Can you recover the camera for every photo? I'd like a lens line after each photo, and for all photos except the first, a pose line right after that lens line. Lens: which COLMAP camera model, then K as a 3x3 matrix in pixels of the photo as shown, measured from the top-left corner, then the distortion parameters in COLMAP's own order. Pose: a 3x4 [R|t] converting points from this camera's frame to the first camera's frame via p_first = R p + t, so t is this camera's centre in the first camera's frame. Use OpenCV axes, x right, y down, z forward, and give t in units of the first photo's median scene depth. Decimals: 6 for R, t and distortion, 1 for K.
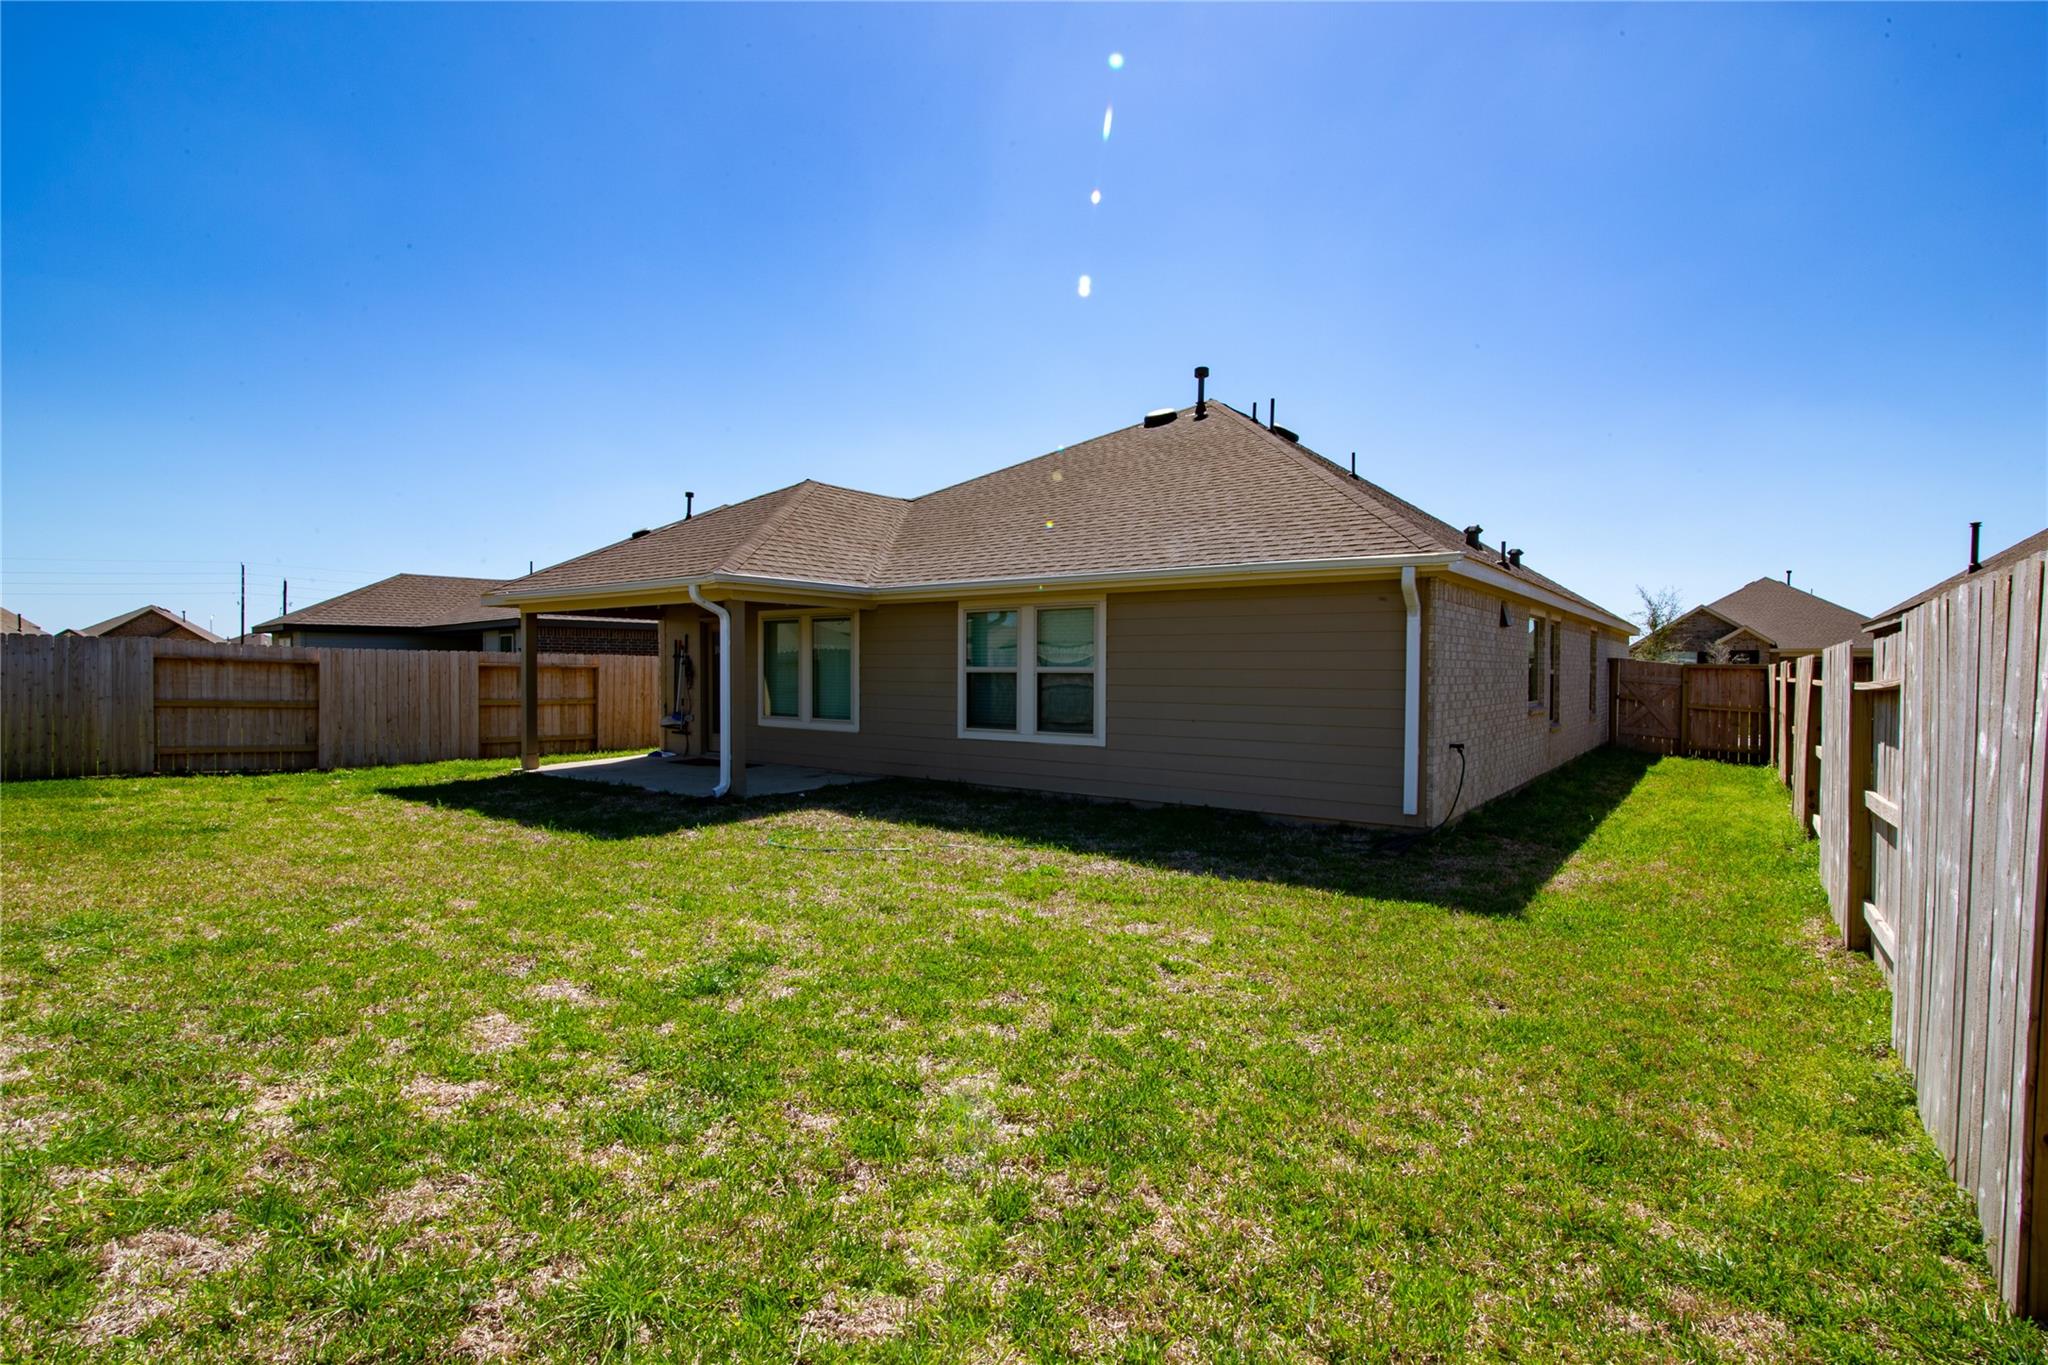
lens RADIAL K [[944.8, 0, 1028.4], [0, 944.8, 683.6], [0, 0, 1]] dist [0.001155, 0.000156]
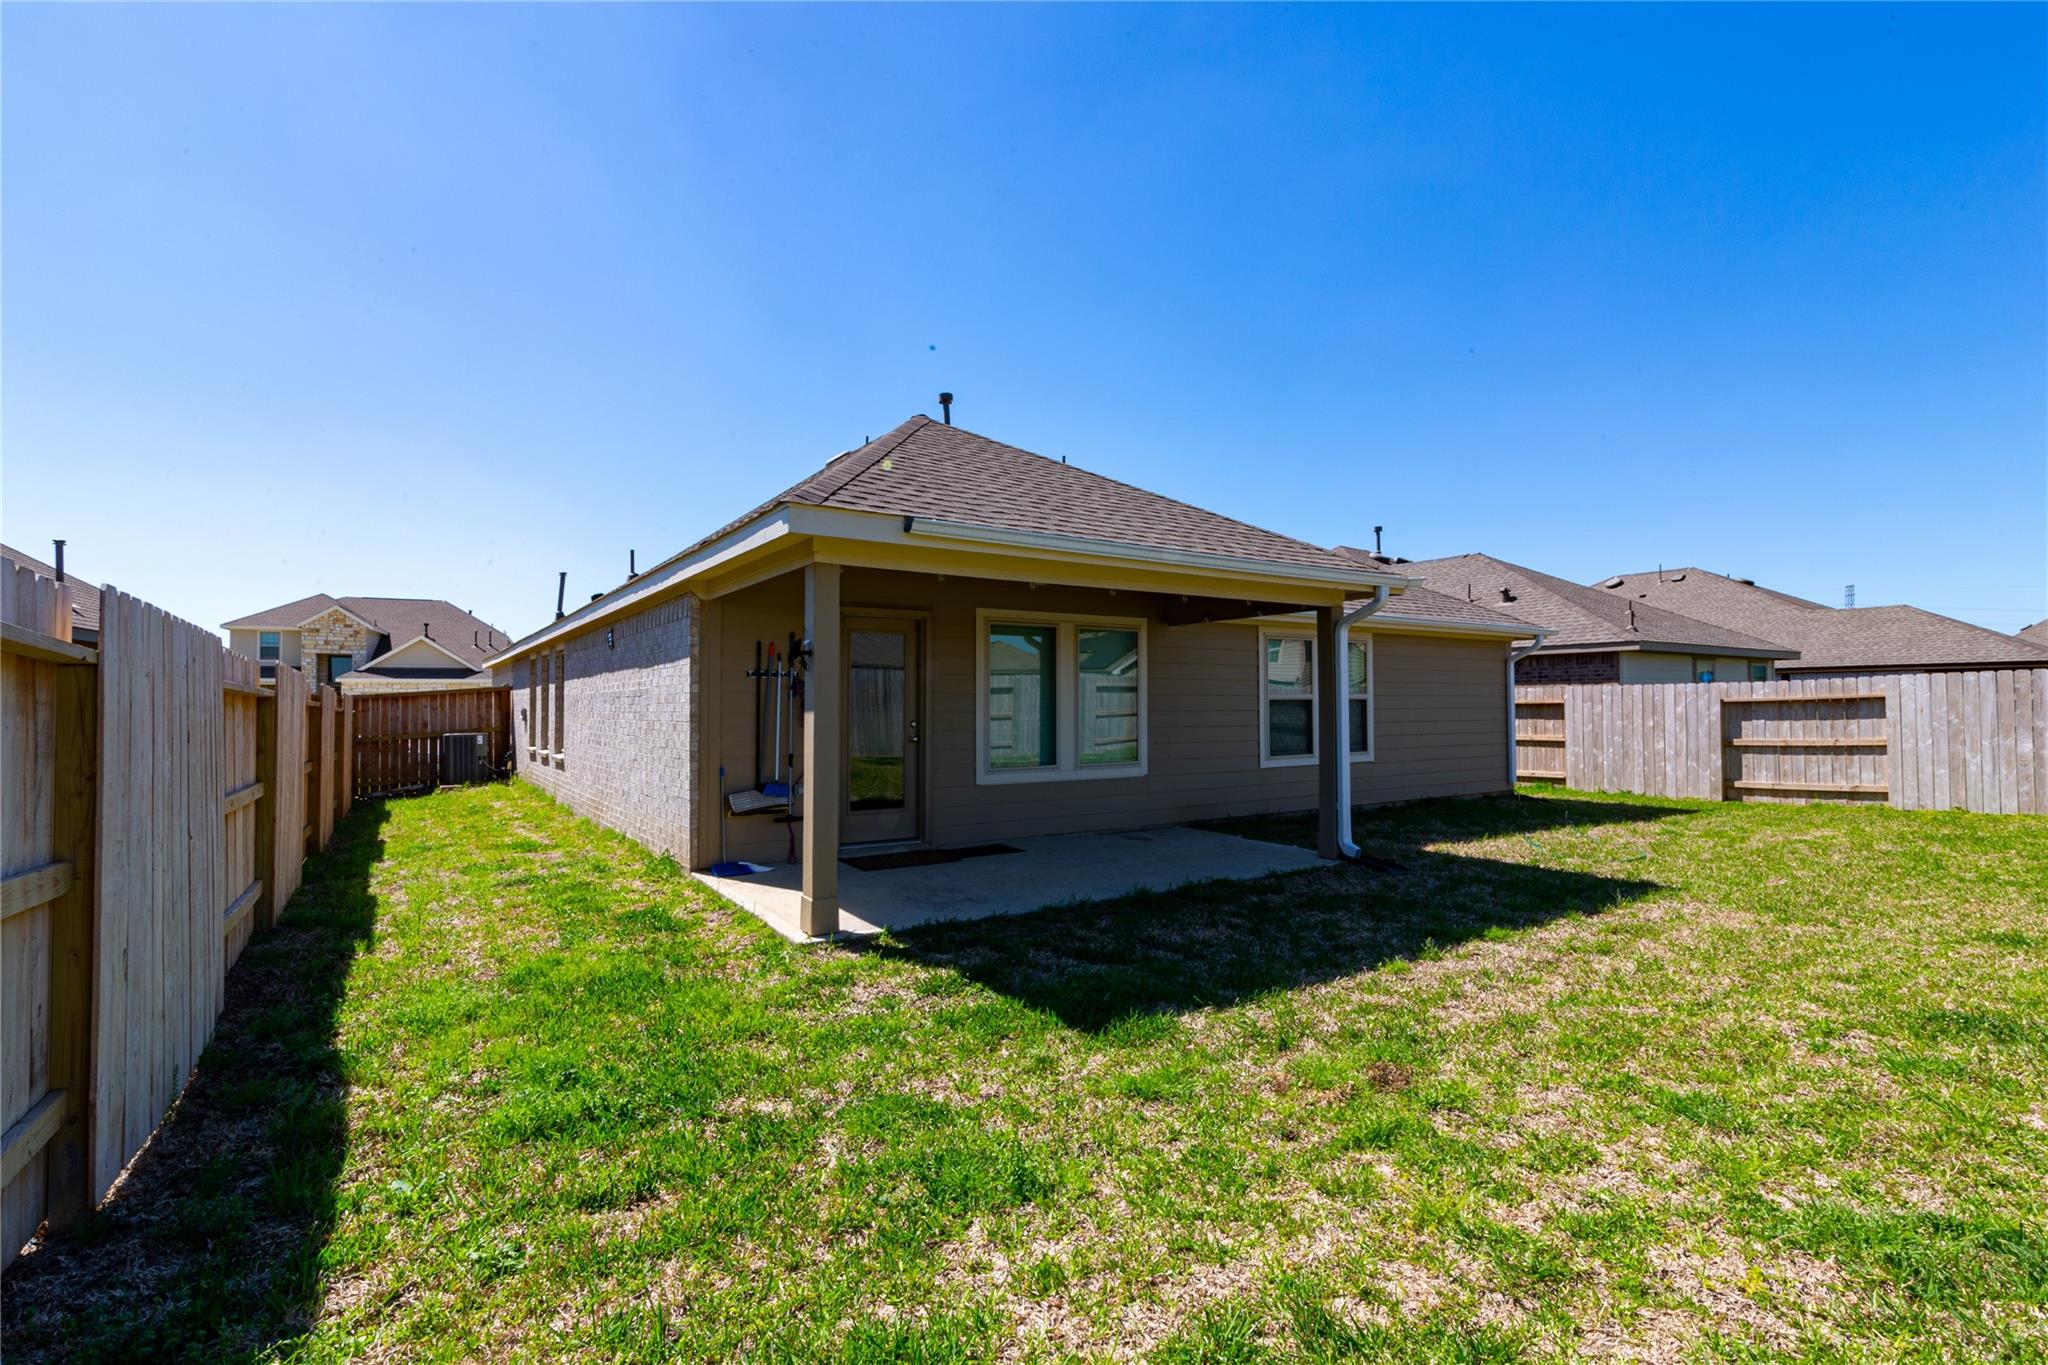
lens RADIAL K [[944.8, 0, 1031.4], [0, 944.8, 693.2], [0, 0, 1]] dist [0.001155, 0.000156]
pose [[0.326262, 0.006119, 0.945260, -0.827117], [0.021012, 0.999685, -0.013723, -0.008069], [-0.945046, 0.024339, 0.326030, 0.709870]]
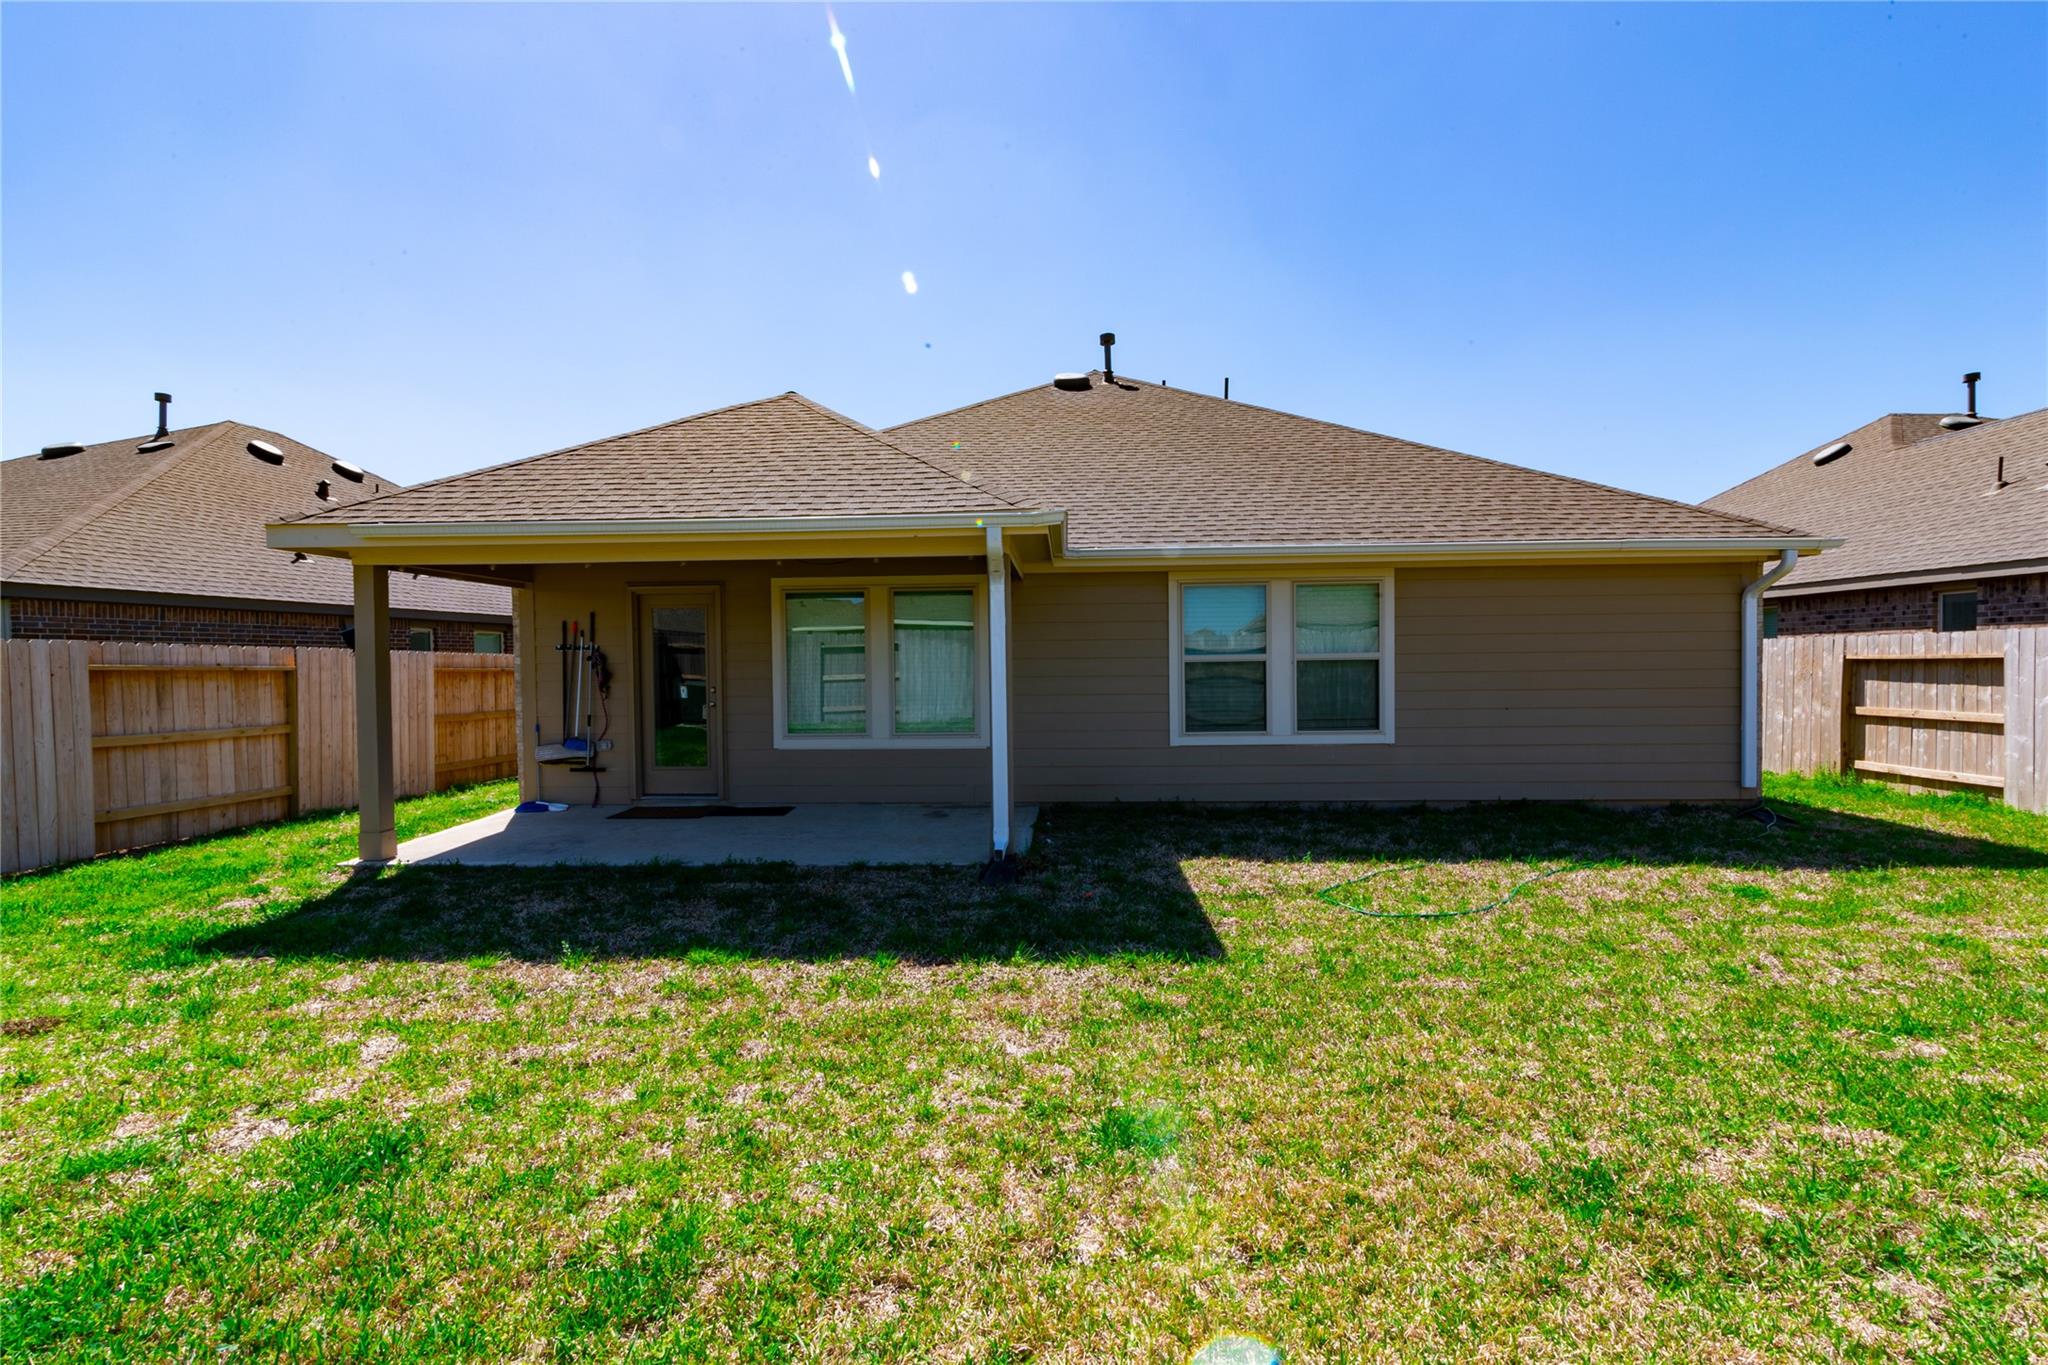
lens RADIAL K [[944.8, 0, 1026.9], [0, 944.8, 675.5], [0, 0, 1]] dist [0.001155, 0.000156]
pose [[0.830746, -0.022891, 0.556181, -0.478022], [0.025170, 0.999677, 0.003548, -0.005191], [-0.556082, 0.011051, 0.831054, 0.323504]]
